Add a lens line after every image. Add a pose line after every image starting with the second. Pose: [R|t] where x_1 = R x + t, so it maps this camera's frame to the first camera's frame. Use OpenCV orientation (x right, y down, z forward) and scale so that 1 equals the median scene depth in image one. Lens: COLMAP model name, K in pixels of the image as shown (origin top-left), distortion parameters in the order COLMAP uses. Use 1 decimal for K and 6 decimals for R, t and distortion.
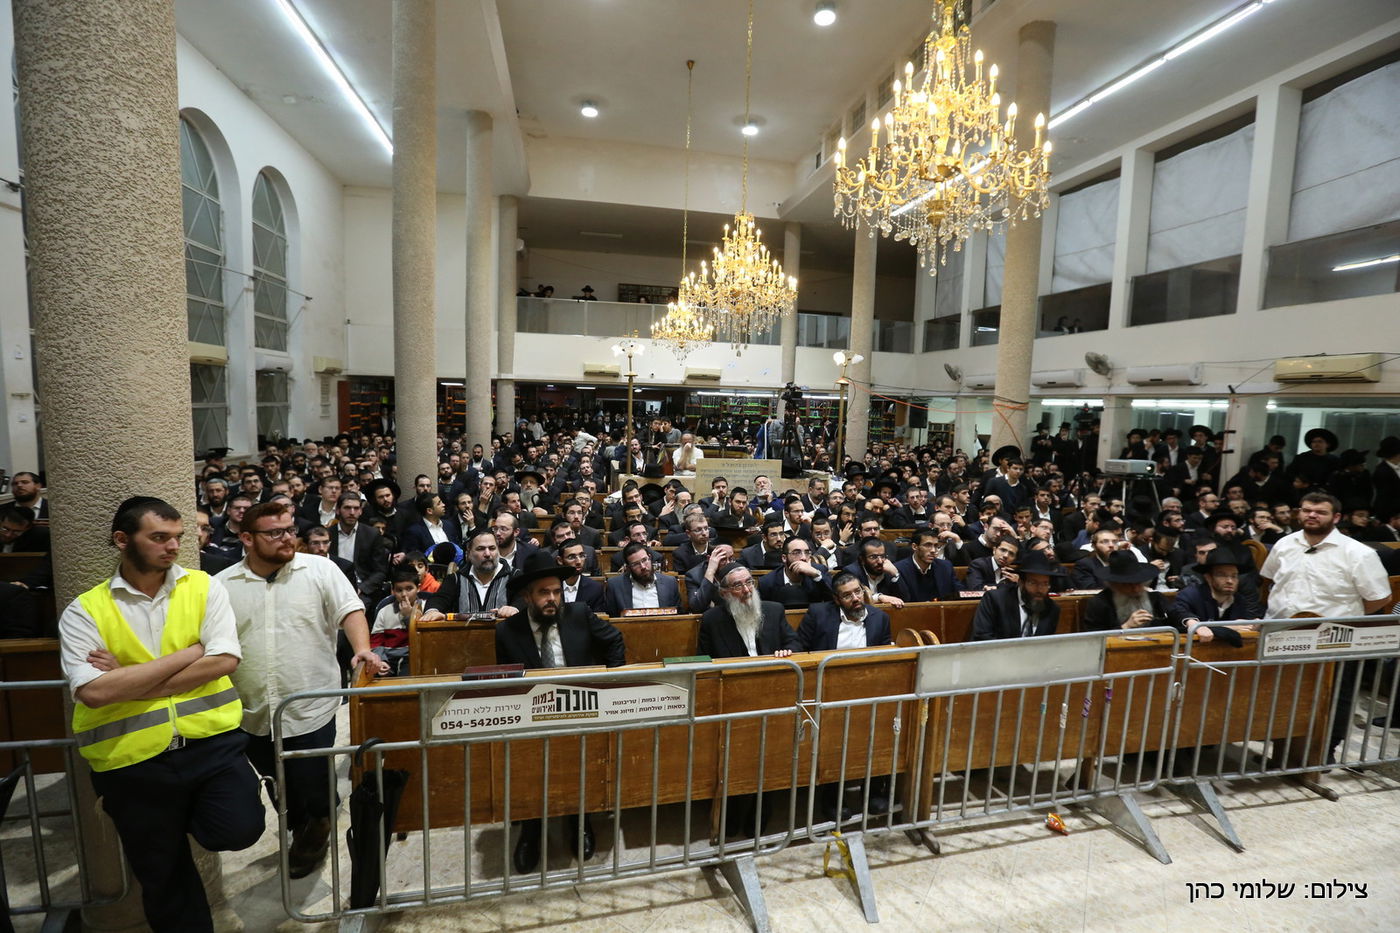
lens RADIAL K [[631.6, 0, 700.3], [0, 631.6, 468.4], [0, 0, 1]] dist [-0.050934, 0.016281]
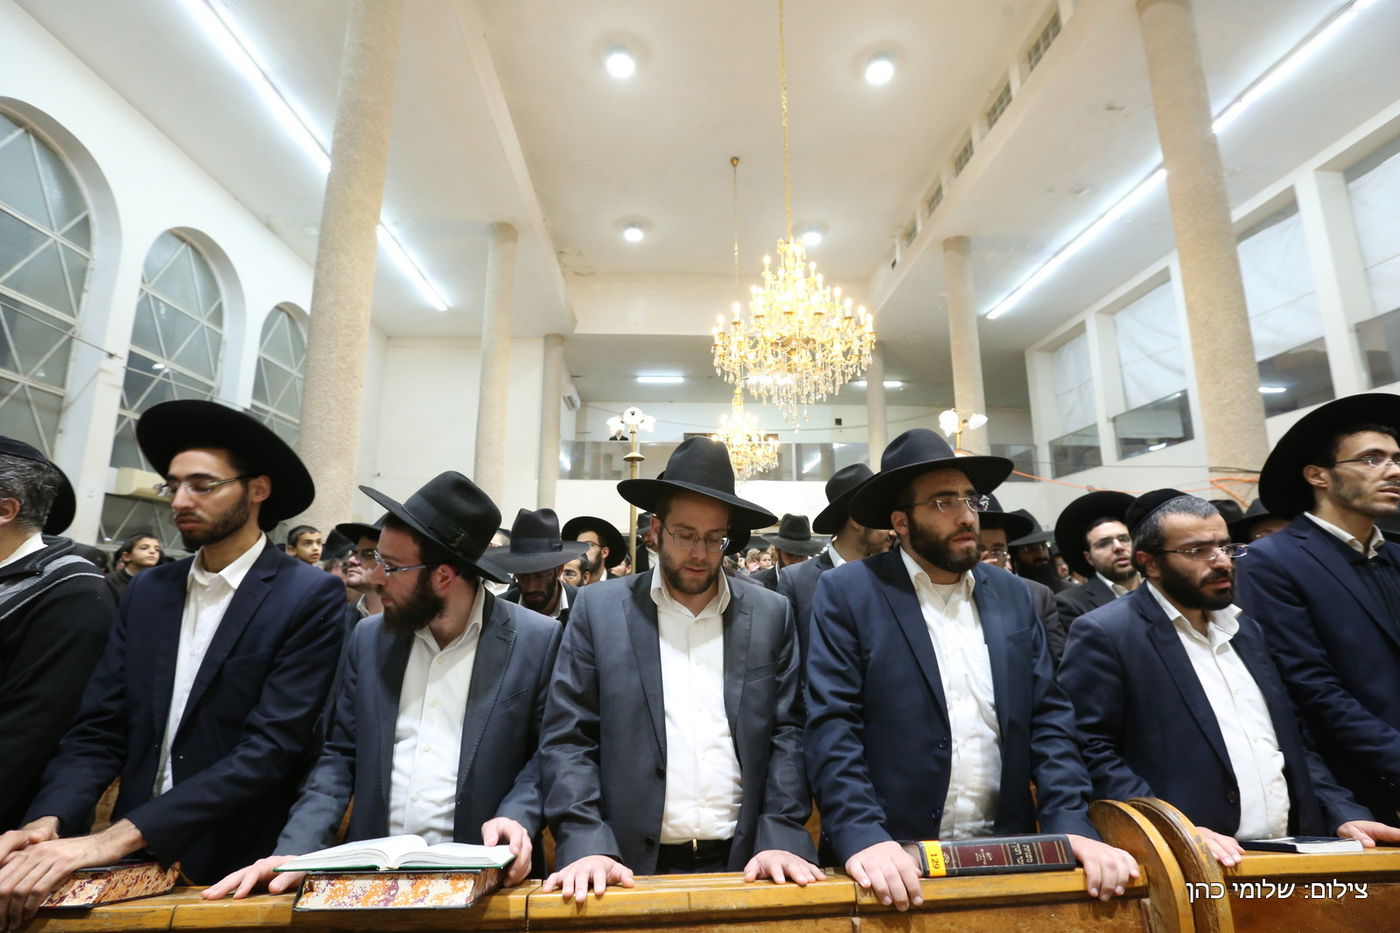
lens RADIAL K [[656.5, 0, 700.0], [0, 656.5, 466.5], [0, 0, 1]] dist [-0.044177, 0.014150]
pose [[0.988964, -0.060005, -0.135458, 0.059916], [0.019092, 0.958303, -0.285117, 0.068977], [0.146918, 0.279384, 0.948873, 0.369960]]
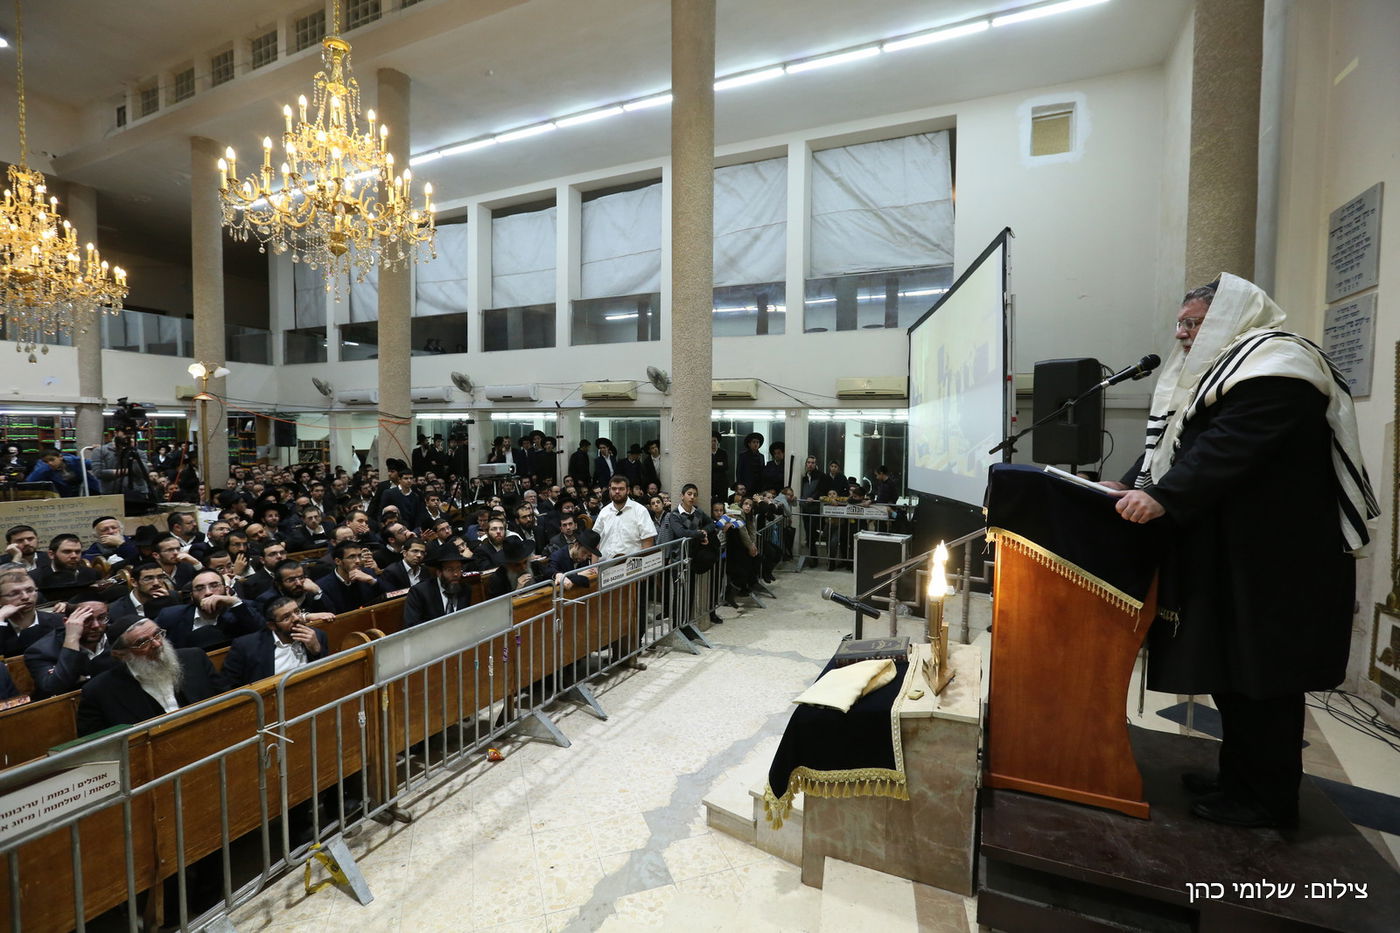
lens RADIAL K [[631.6, 0, 700.3], [0, 631.6, 468.4], [0, 0, 1]] dist [-0.050934, 0.016281]
pose [[0.590497, -0.074977, 0.803550, -0.068424], [0.092847, 0.995375, 0.024646, 0.003247], [-0.801681, 0.060053, 0.594727, -0.055570]]
